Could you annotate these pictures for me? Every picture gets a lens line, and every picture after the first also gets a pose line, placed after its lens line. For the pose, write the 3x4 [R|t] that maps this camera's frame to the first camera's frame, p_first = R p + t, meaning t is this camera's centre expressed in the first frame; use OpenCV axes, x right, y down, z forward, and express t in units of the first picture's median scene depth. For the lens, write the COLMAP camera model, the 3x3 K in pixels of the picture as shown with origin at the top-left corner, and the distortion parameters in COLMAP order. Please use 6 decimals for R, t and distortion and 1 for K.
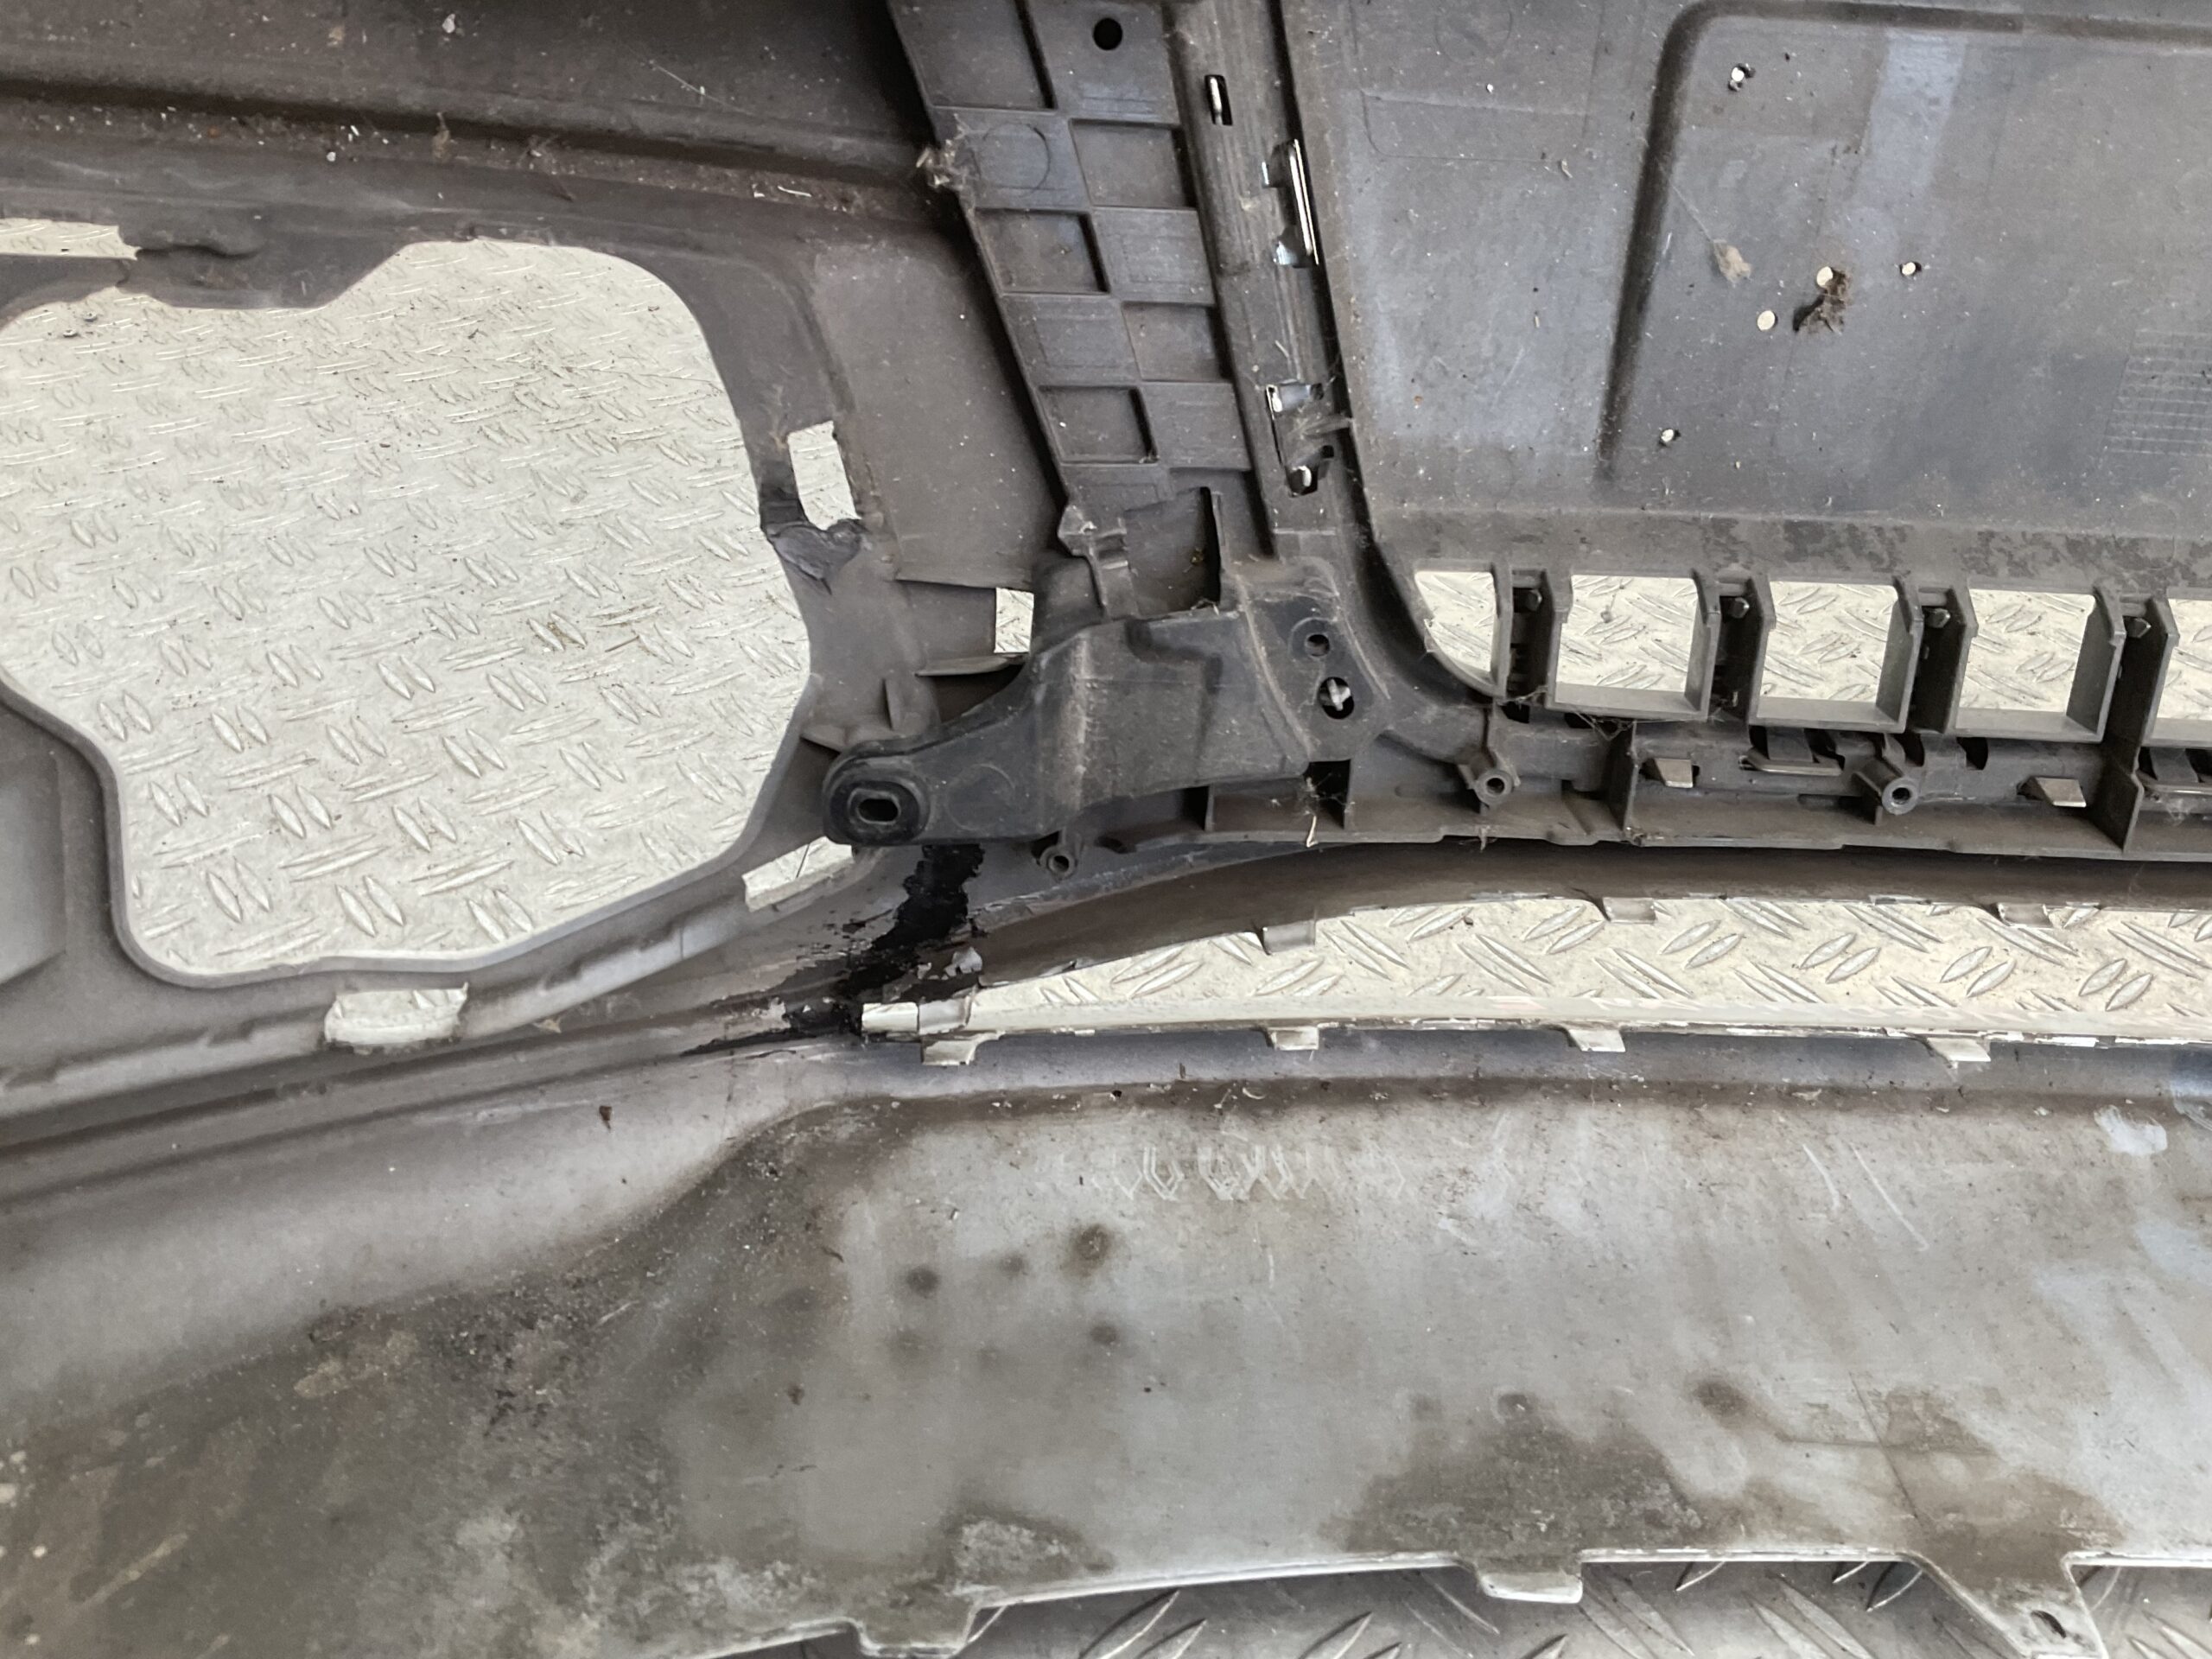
lens RADIAL K [[1808.6, 0, 1106.2], [0, 1808.6, 810.5], [0, 0, 1]] dist [0.109049, -0.202459]
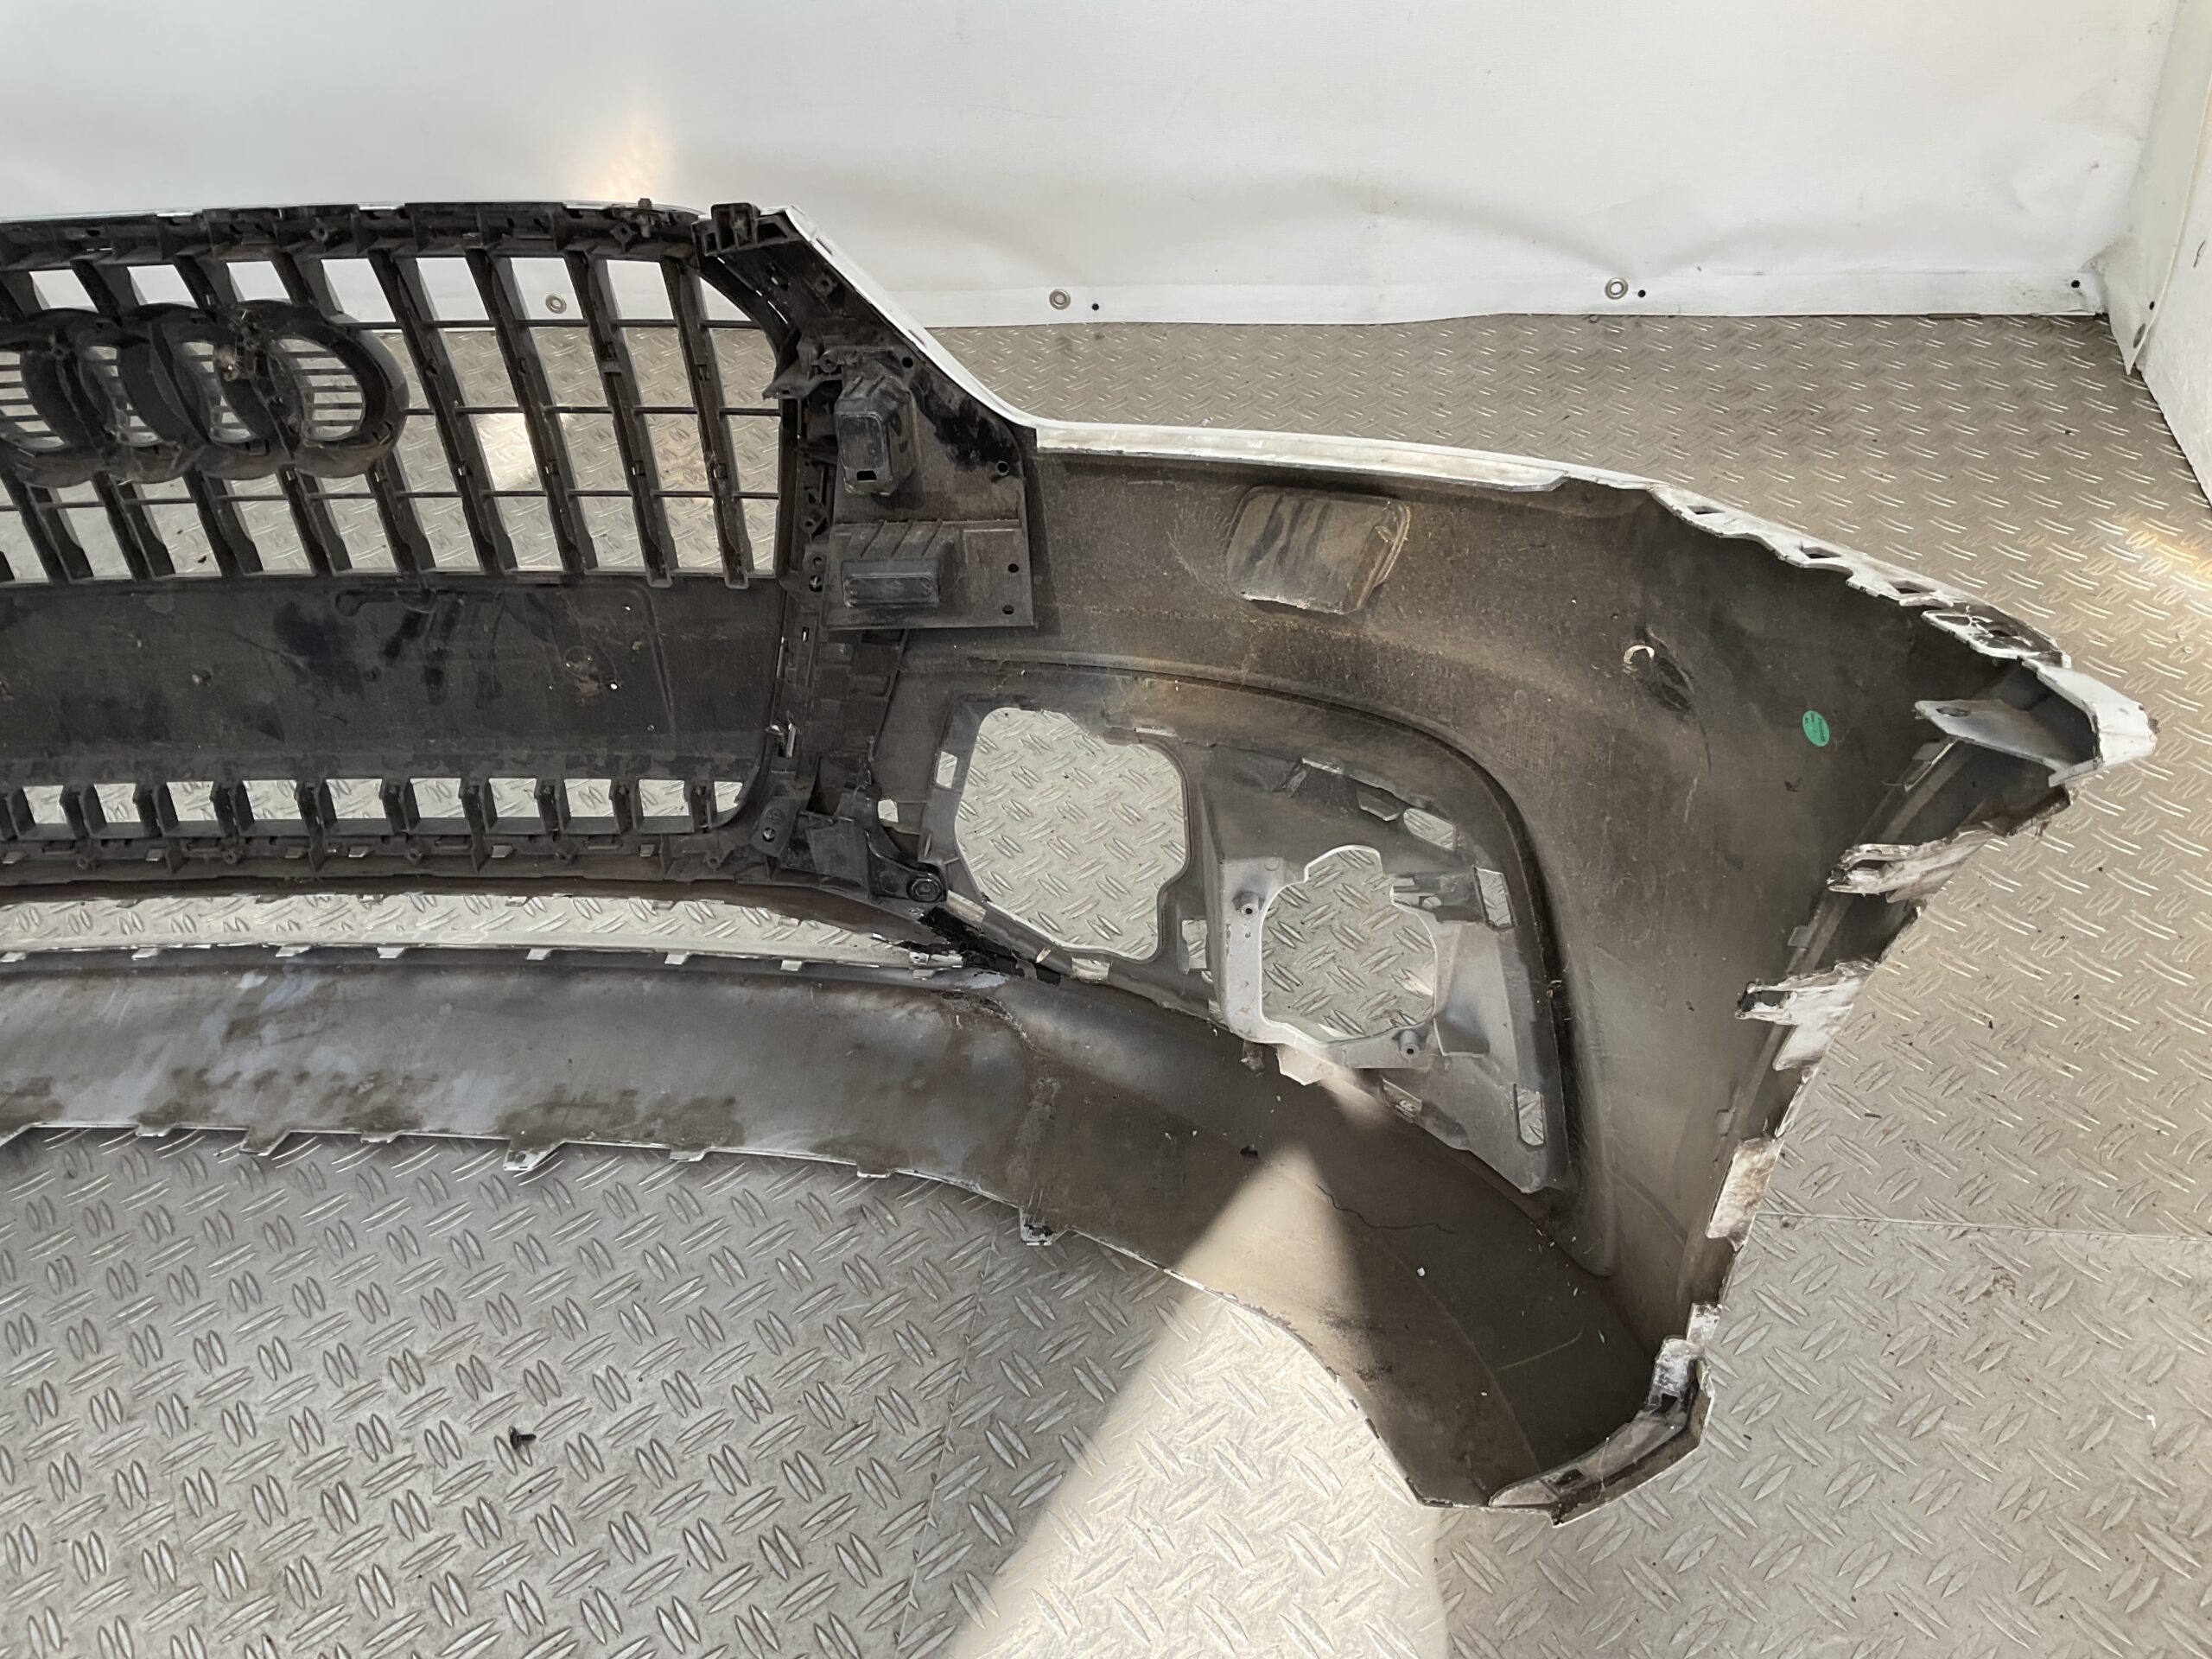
lens RADIAL K [[1771.4, 0, 1106.0], [0, 1771.4, 829.5], [0, 0, 1]] dist [0.169861, -0.360658]
pose [[0.991538, -0.062564, -0.113749, 2.272530], [0.071454, 0.994557, 0.075837, -0.150247], [0.108386, -0.083323, 0.990611, -1.474770]]
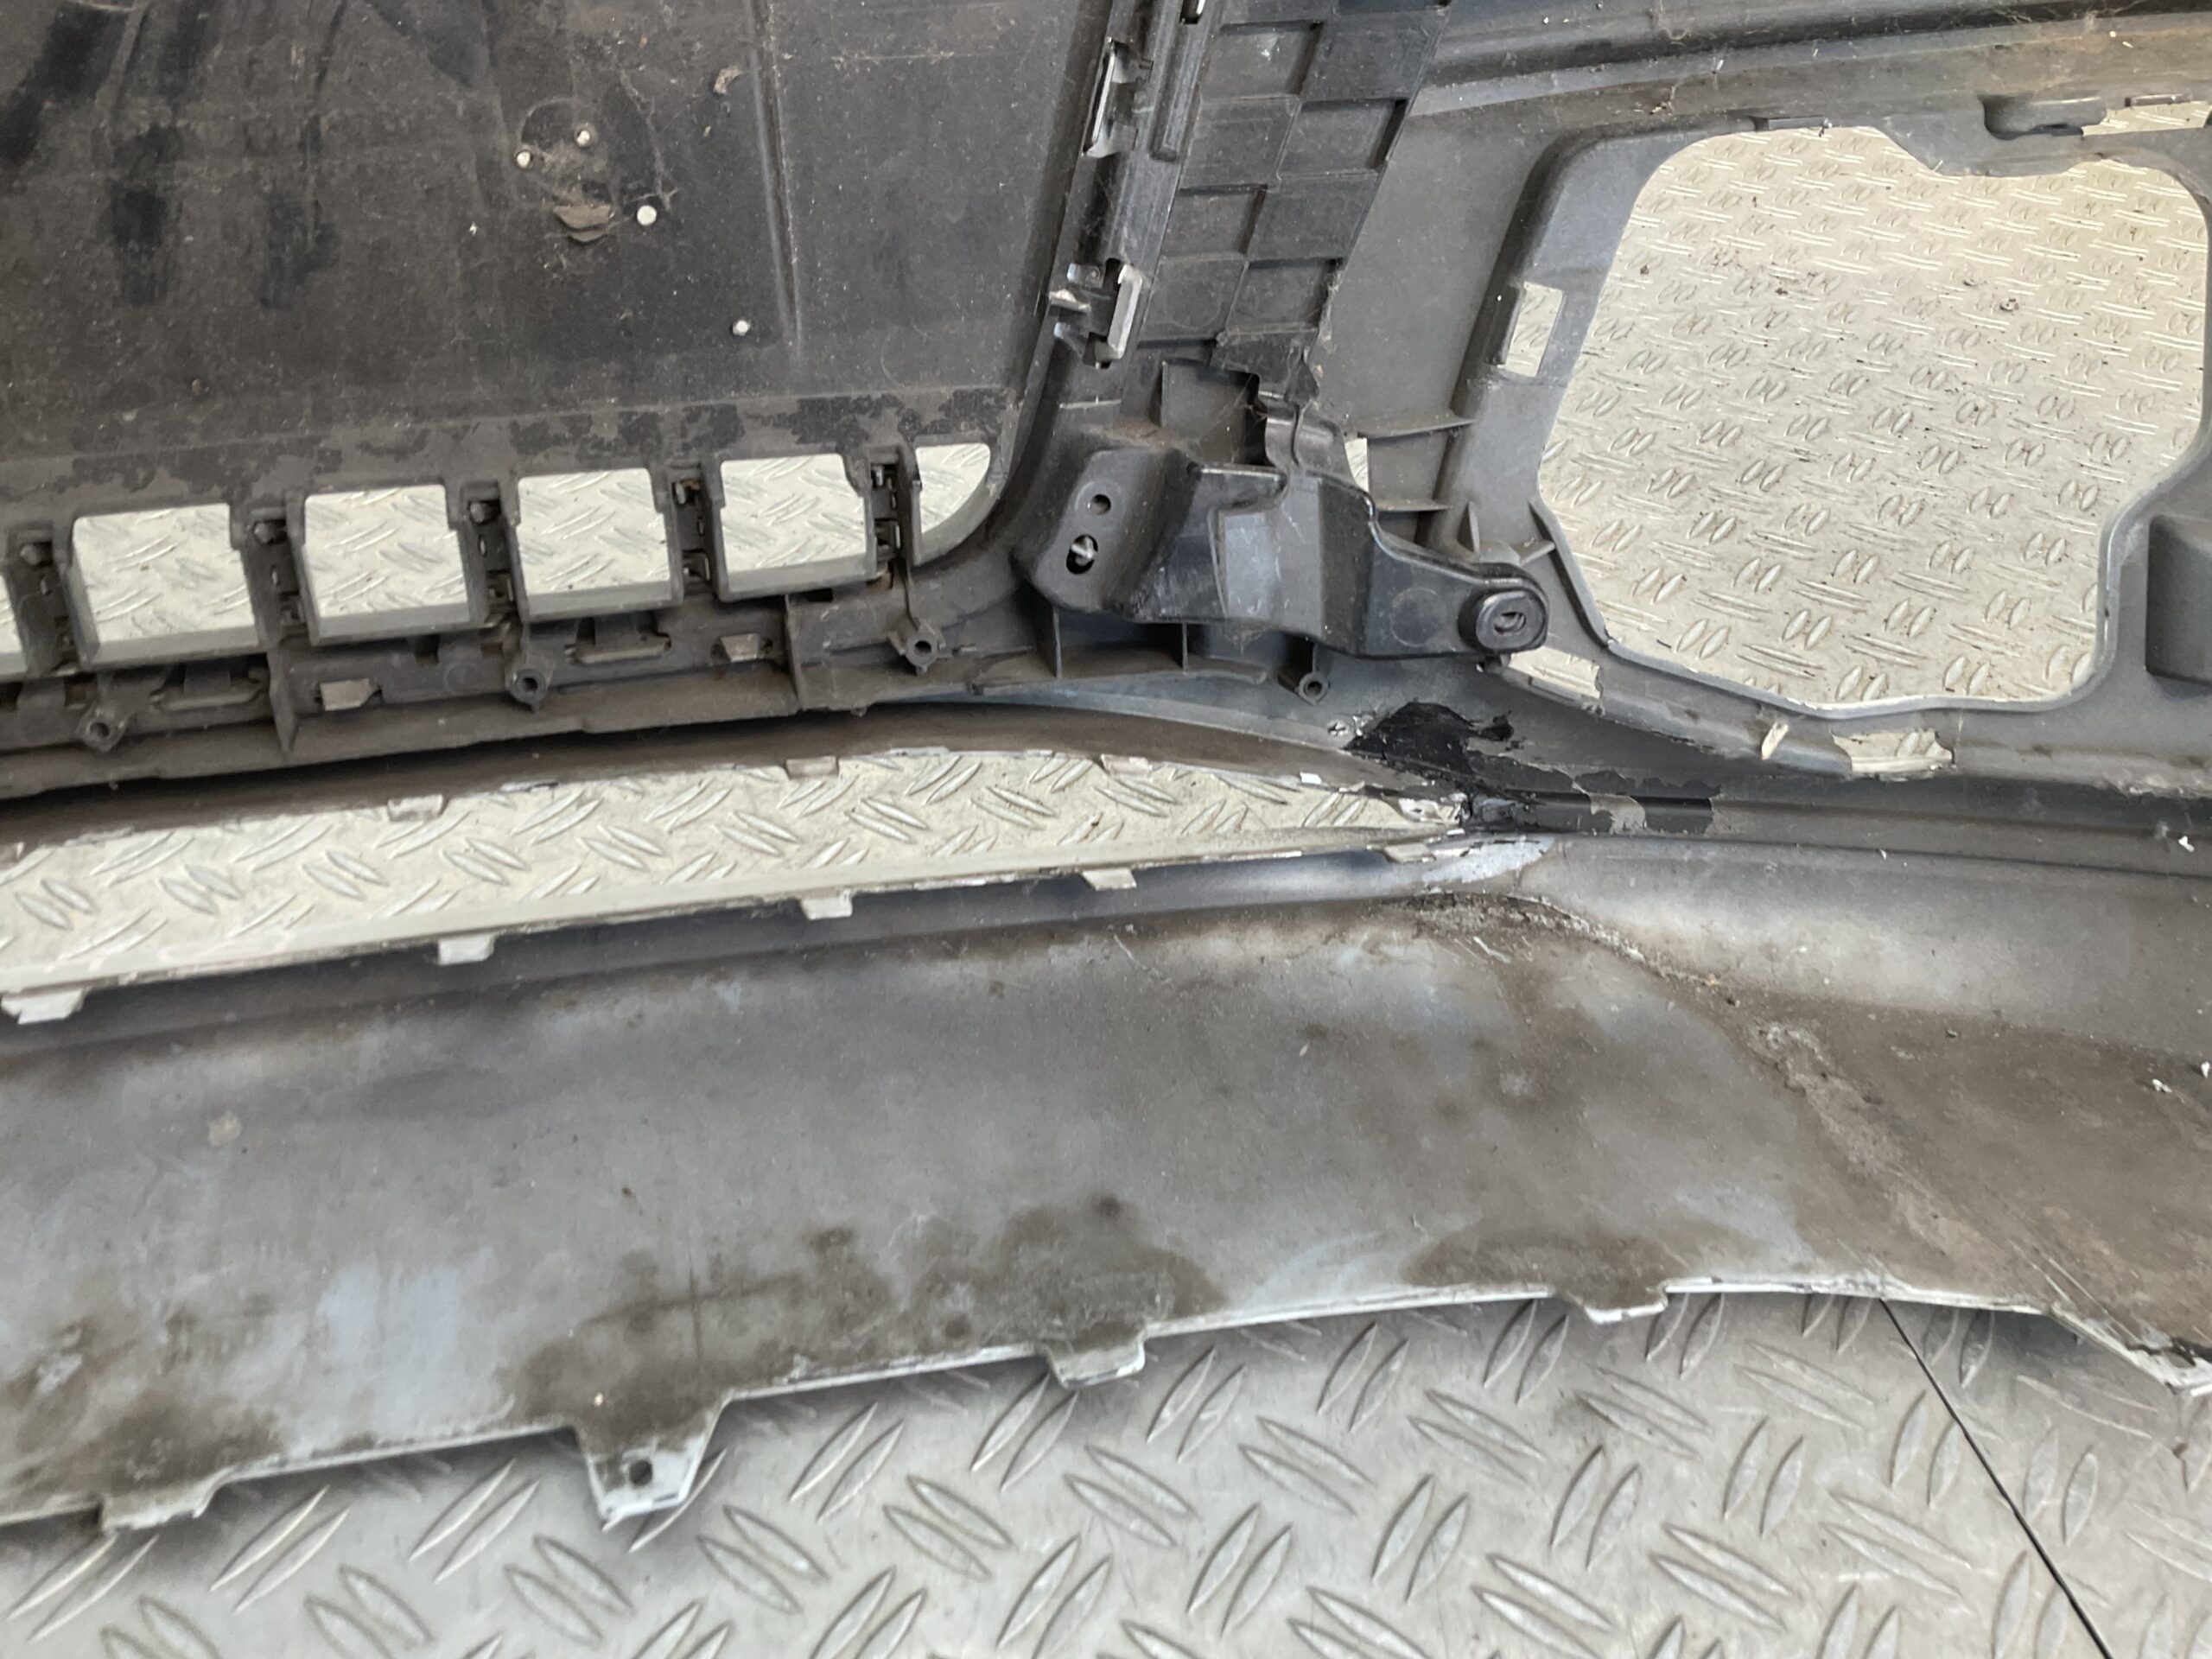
lens RADIAL K [[1808.6, 0, 1106.2], [0, 1808.6, 810.5], [0, 0, 1]] dist [0.109049, -0.202459]
pose [[0.959244, -0.193557, 0.205878, 1.273377], [0.185946, 0.980969, 0.055886, 0.106437], [-0.212778, -0.015326, 0.976980, -0.069316]]
